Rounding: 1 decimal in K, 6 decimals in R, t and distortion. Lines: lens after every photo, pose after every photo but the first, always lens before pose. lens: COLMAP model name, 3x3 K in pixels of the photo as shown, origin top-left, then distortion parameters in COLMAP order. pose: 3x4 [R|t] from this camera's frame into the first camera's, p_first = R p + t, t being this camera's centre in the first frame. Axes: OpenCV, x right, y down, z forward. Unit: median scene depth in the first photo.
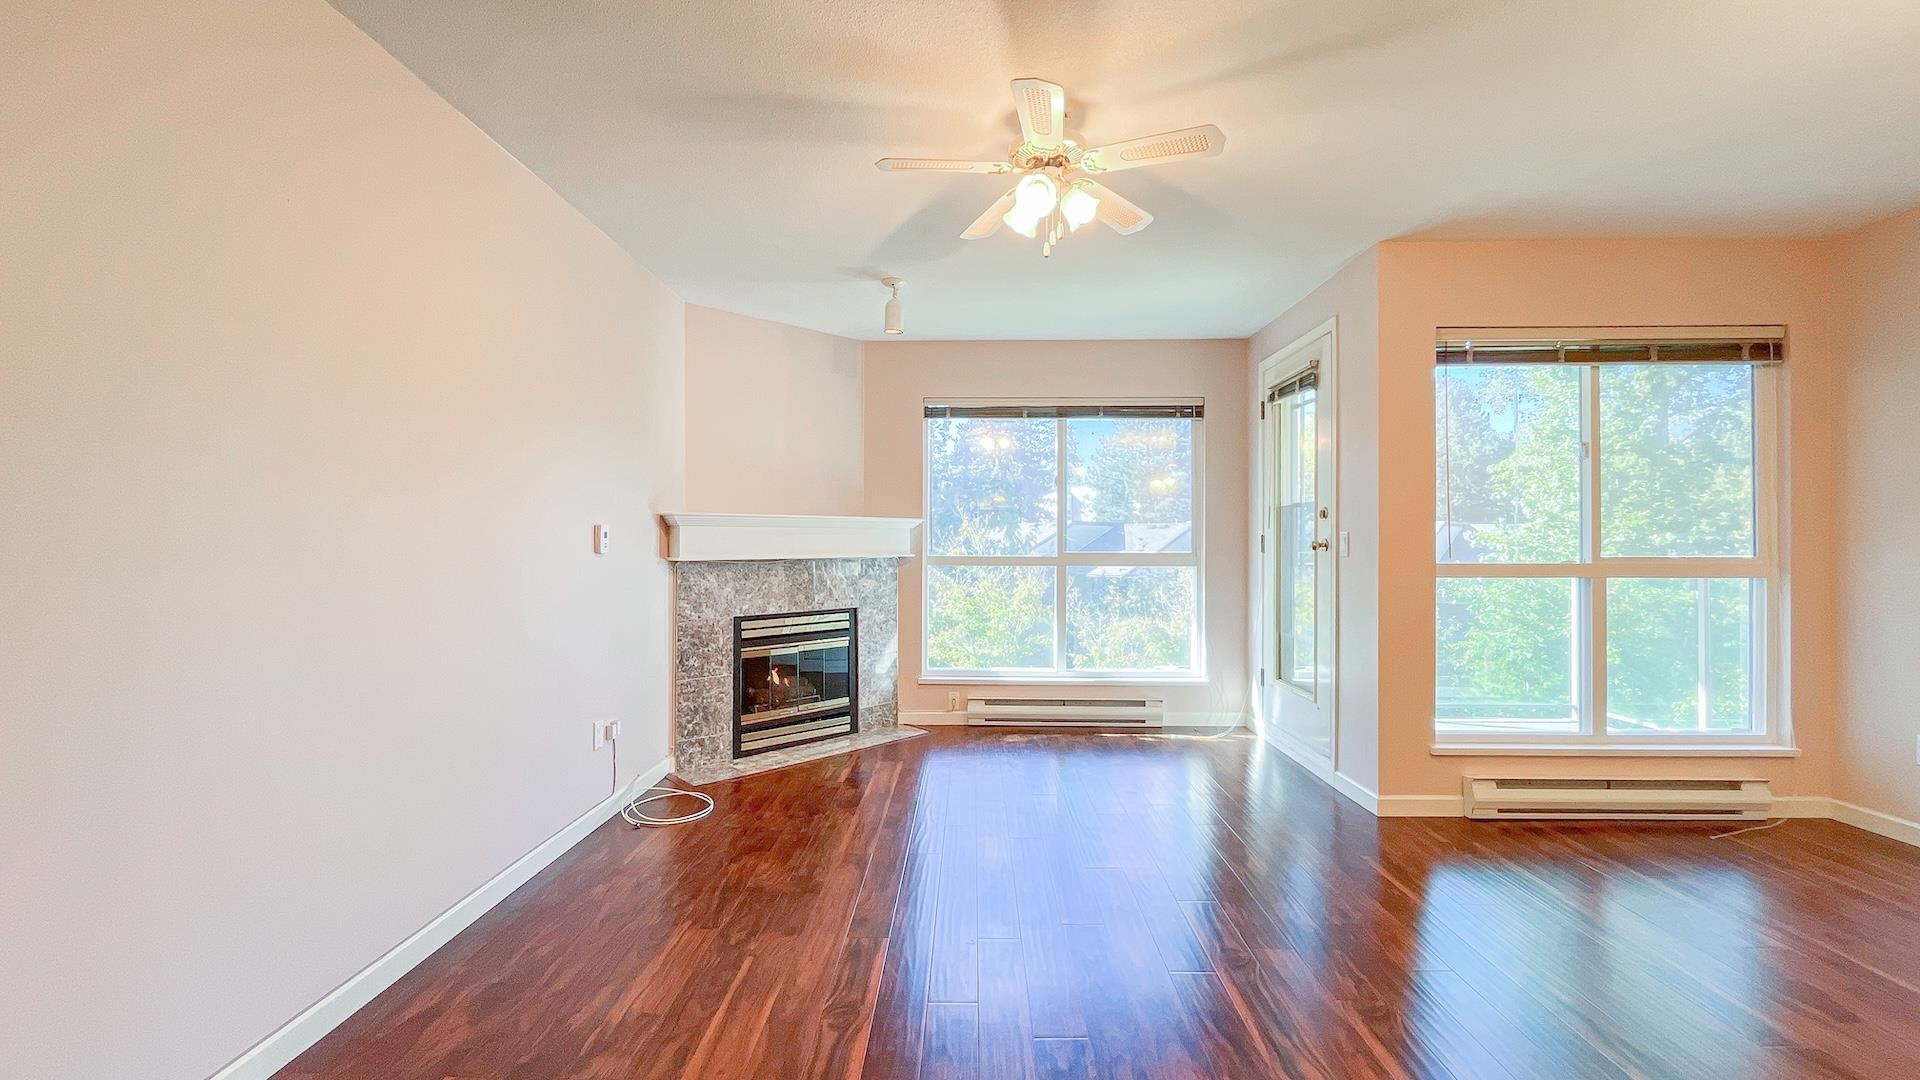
lens RADIAL K [[777.2, 0, 955.2], [0, 777.2, 544.3], [0, 0, 1]] dist [-0.003444, -0.000254]
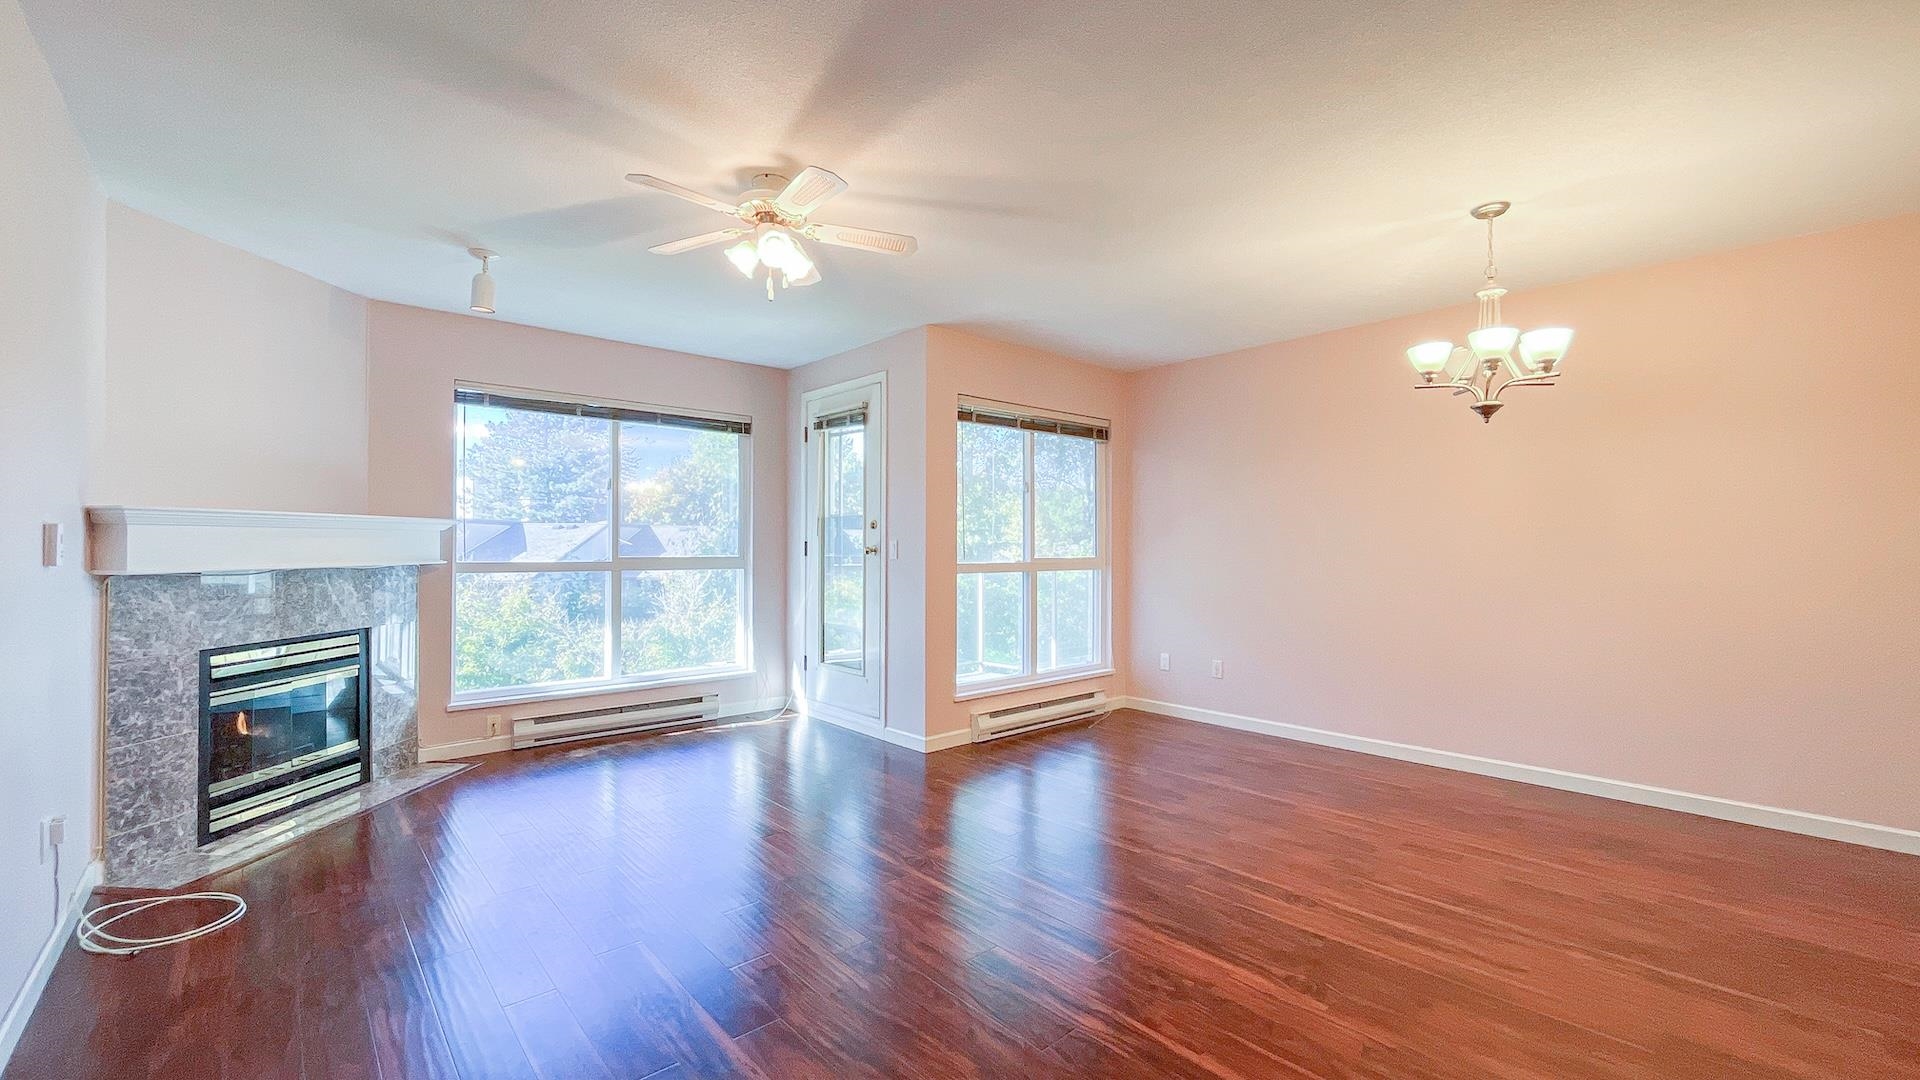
lens RADIAL K [[777.2, 0, 958.8], [0, 777.2, 545.5], [0, 0, 1]] dist [-0.003444, -0.000254]
pose [[0.729645, 0.001634, 0.683824, -0.269545], [-0.001477, 0.999999, -0.000814, -0.005165], [-0.683825, -0.000416, 0.729646, -0.013885]]
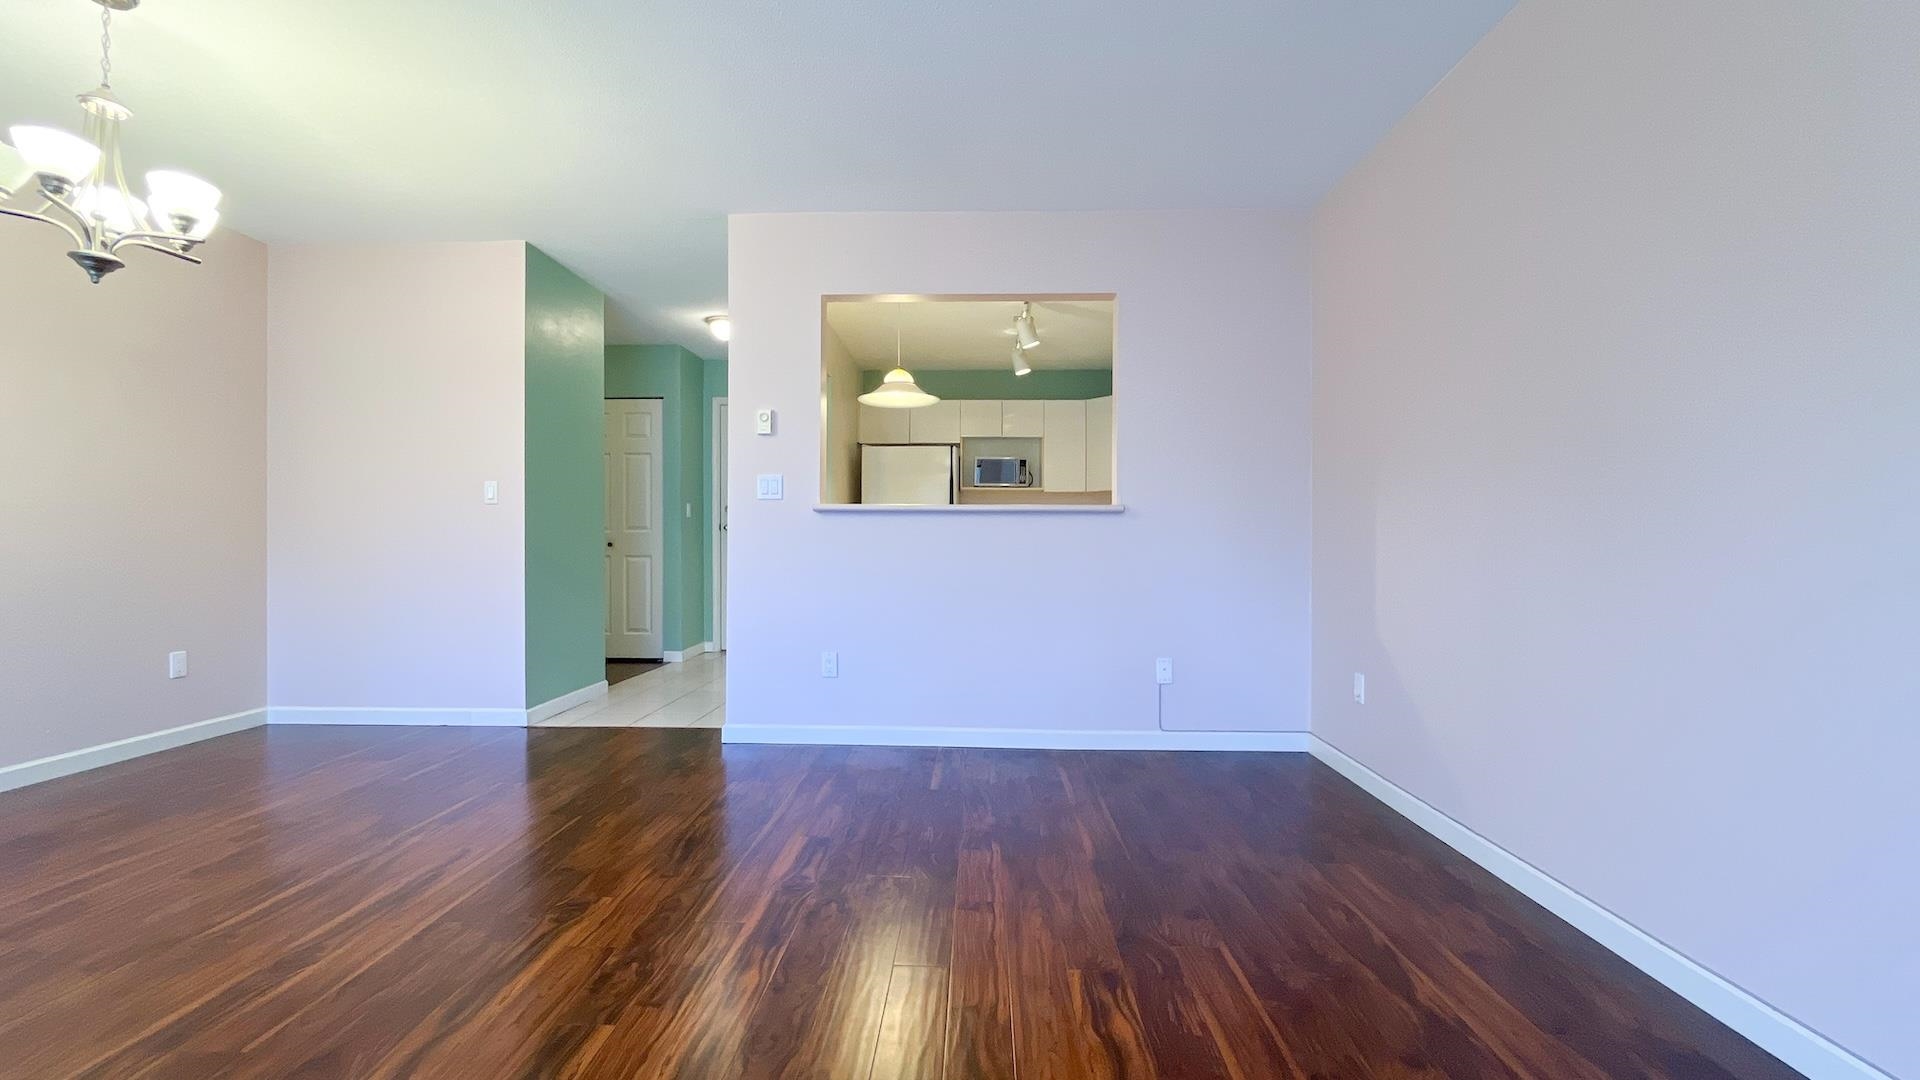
lens RADIAL K [[777.2, 0, 957.2], [0, 777.2, 544.9], [0, 0, 1]] dist [-0.003444, -0.000254]
pose [[-0.999941, -0.002427, 0.010612, 0.001732], [-0.002377, 0.999986, 0.004647, 0.051923], [-0.010623, 0.004621, -0.999933, 0.691753]]
